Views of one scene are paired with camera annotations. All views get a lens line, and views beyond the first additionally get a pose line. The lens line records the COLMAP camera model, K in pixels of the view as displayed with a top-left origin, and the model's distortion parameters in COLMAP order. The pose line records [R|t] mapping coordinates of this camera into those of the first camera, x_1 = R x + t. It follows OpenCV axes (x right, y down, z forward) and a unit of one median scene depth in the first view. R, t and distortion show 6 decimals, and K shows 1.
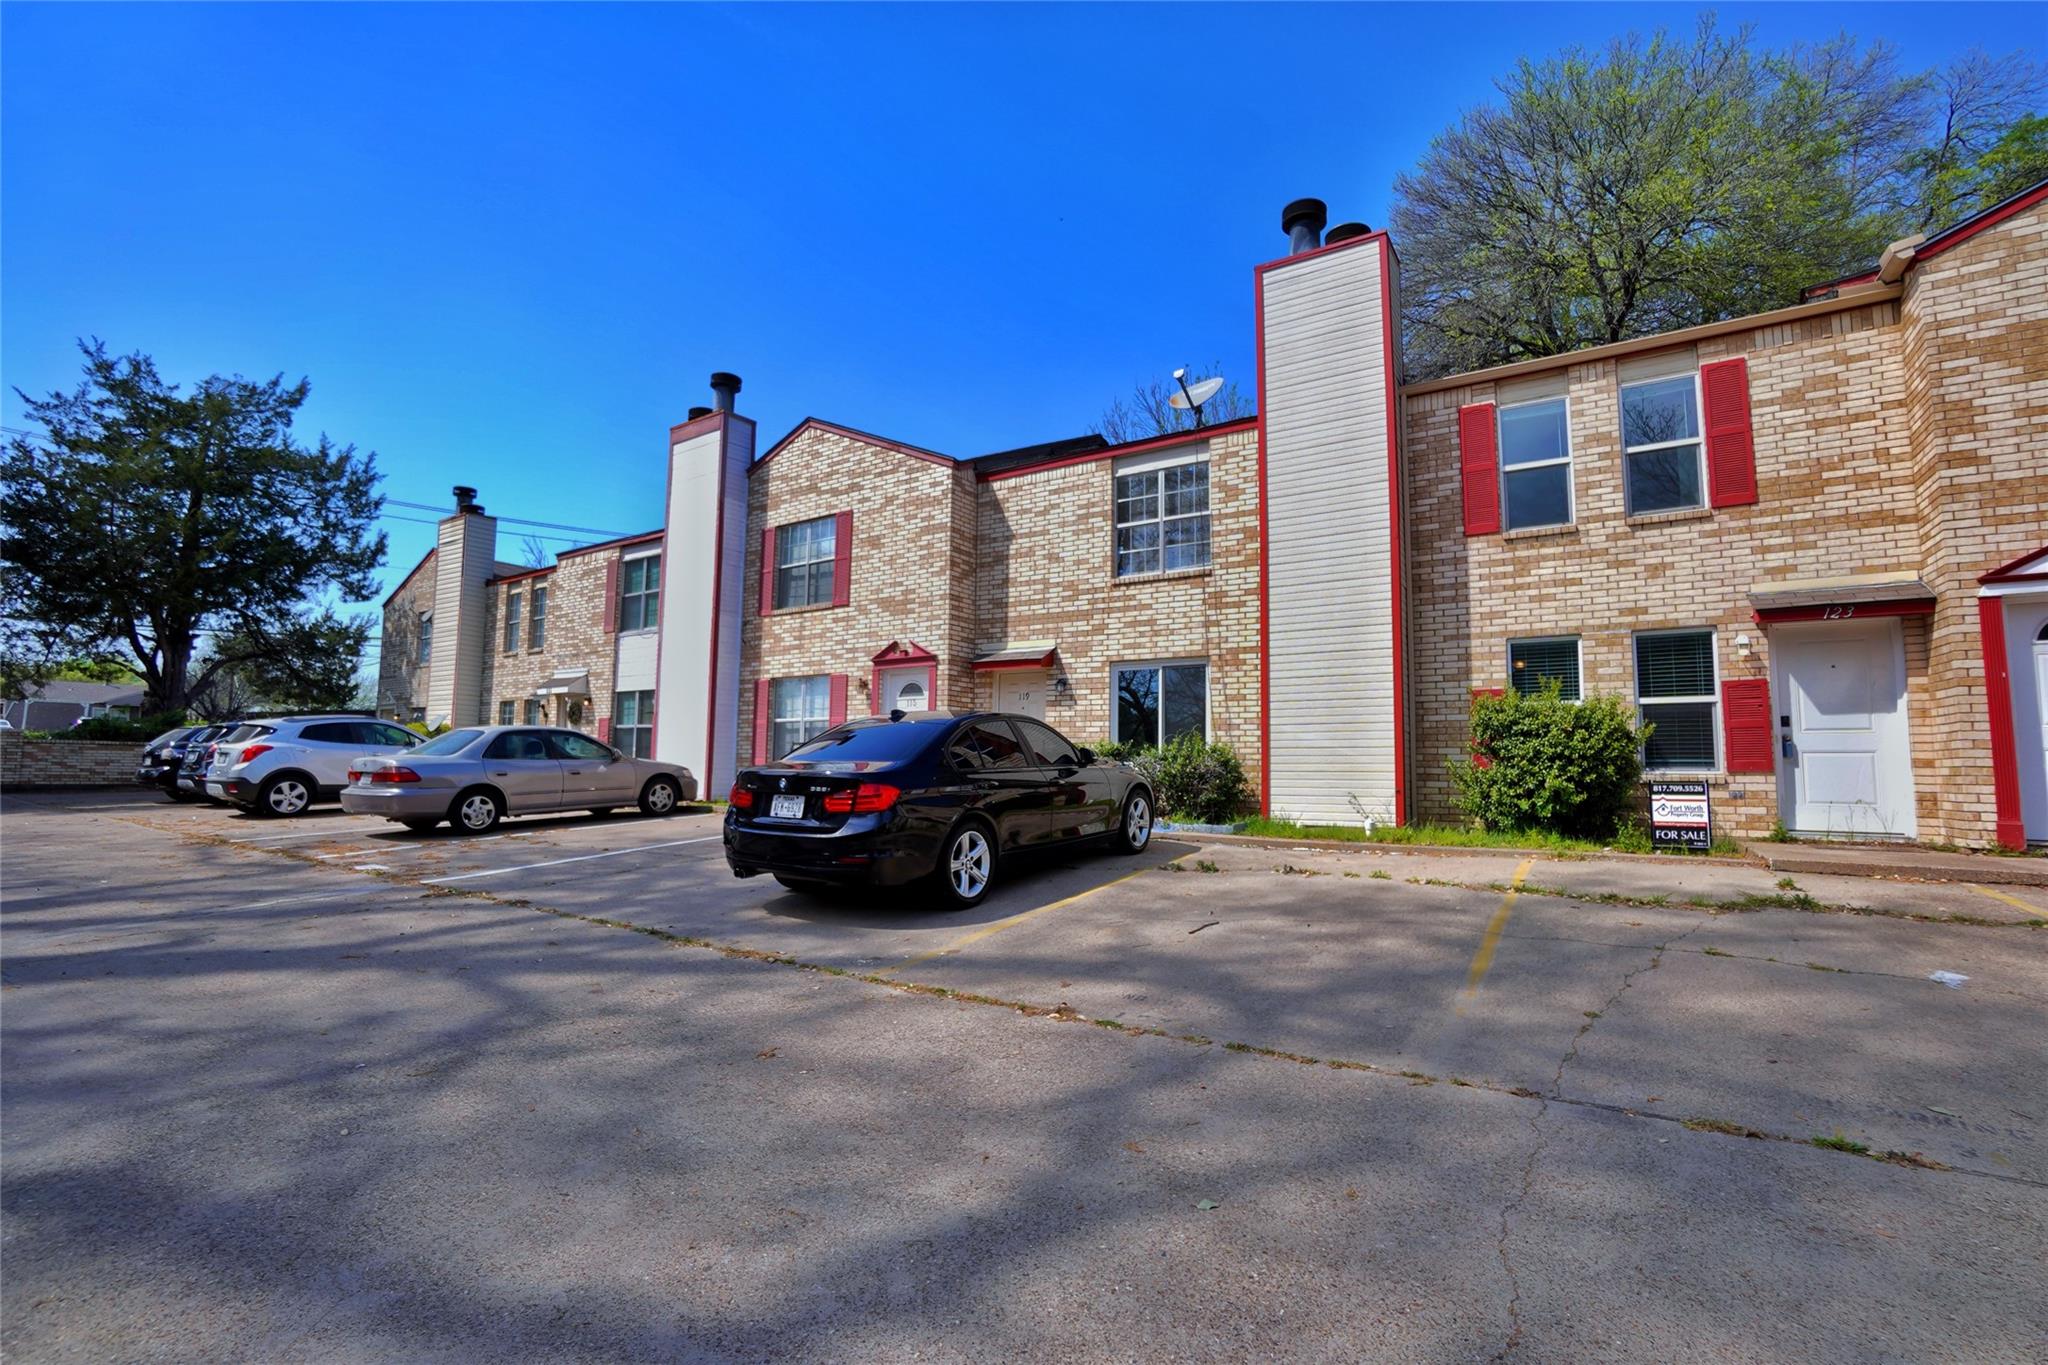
lens RADIAL K [[907.5, 0, 1018.4], [0, 907.5, 690.9], [0, 0, 1]] dist [-0.059544, 0.023100]
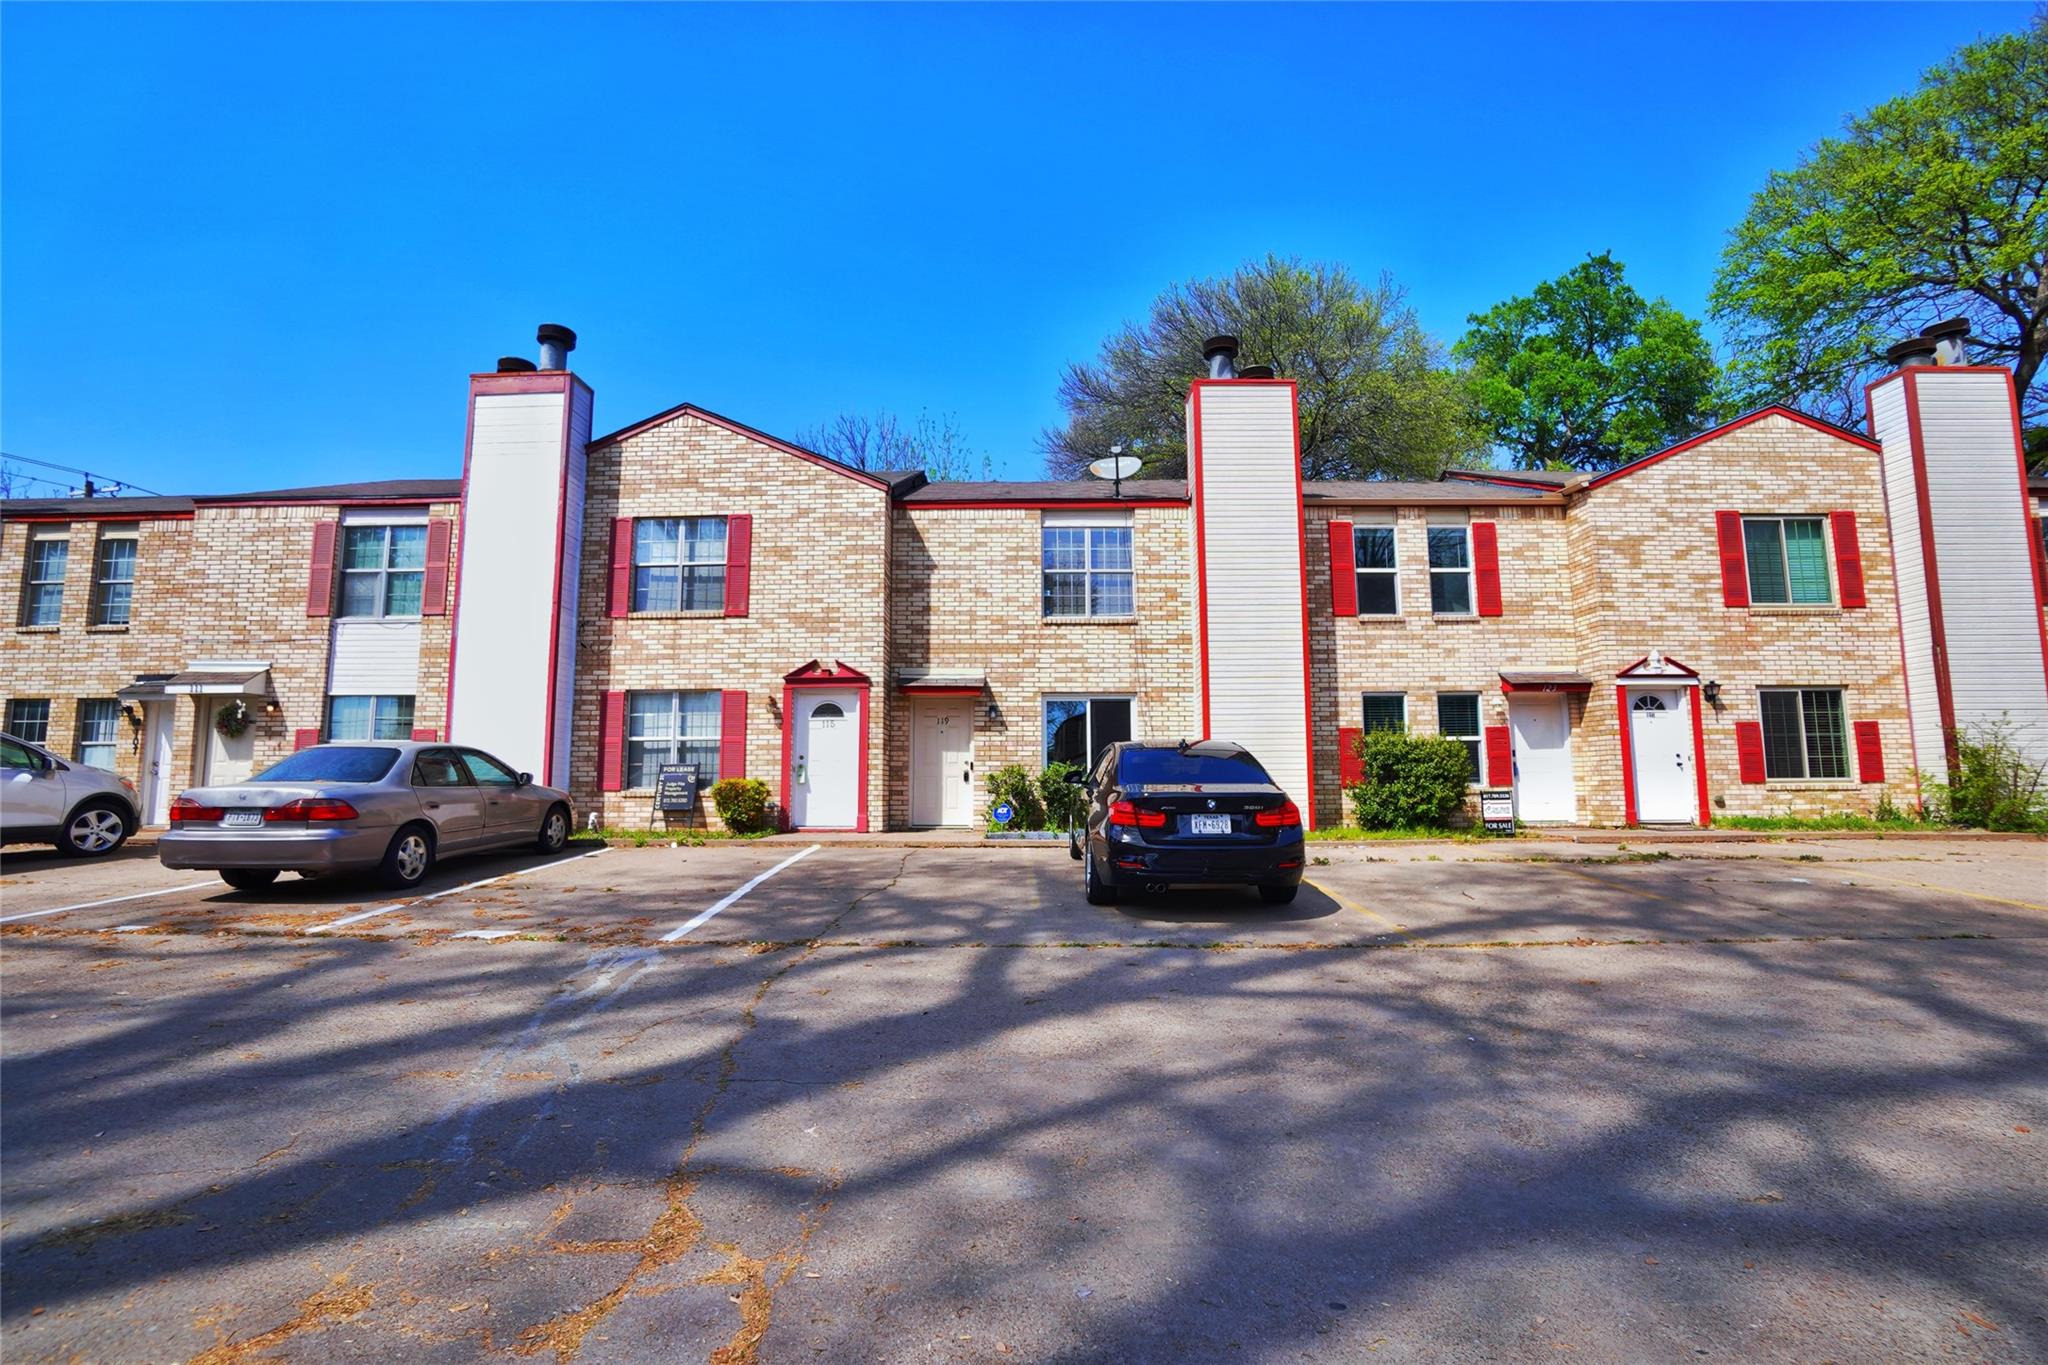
lens RADIAL K [[907.5, 0, 1018.4], [0, 907.5, 690.9], [0, 0, 1]] dist [-0.059544, 0.023100]
pose [[0.838916, 0.045564, 0.542351, -0.529135], [-0.033556, 0.998924, -0.032018, 0.002268], [-0.543226, 0.008661, 0.839542, 0.083447]]
